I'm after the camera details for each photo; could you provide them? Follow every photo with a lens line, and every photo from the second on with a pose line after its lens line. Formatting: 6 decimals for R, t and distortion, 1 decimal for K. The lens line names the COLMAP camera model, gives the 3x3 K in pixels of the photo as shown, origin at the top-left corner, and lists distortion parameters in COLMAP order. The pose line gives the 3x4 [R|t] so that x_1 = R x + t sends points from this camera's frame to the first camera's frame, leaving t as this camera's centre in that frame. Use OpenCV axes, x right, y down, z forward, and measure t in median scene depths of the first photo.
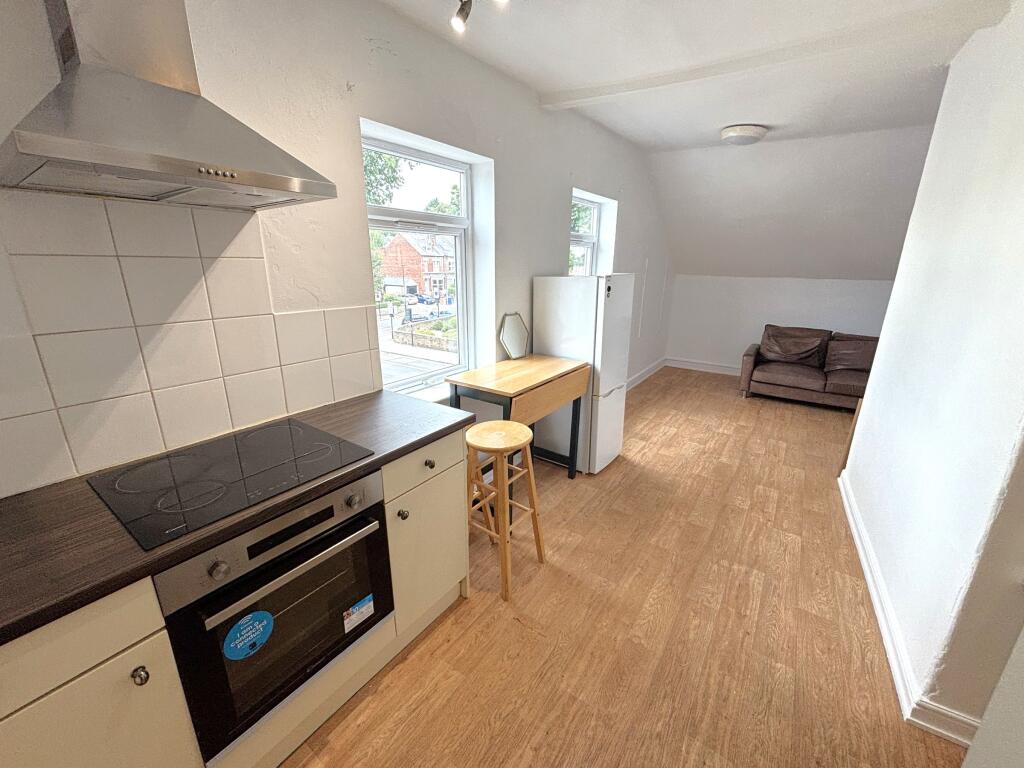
lens RADIAL K [[412.7, 0, 512.0], [0, 412.7, 384.0], [0, 0, 1]] dist [-0.000451, 0.000115]
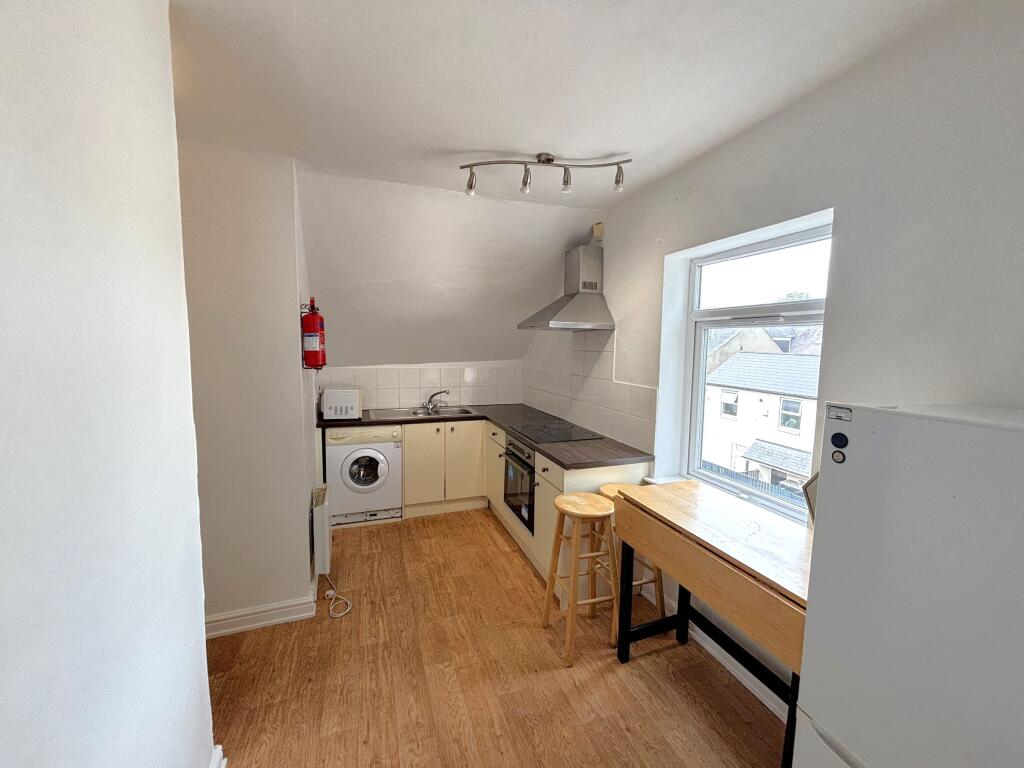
lens RADIAL K [[412.7, 0, 512.0], [0, 412.7, 384.0], [0, 0, 1]] dist [-0.000451, 0.000115]
pose [[-0.574736, 0.065841, -0.815686, 0.911427], [-0.244251, 0.937522, 0.247776, -0.386926], [0.781037, 0.341638, -0.522747, 1.231705]]
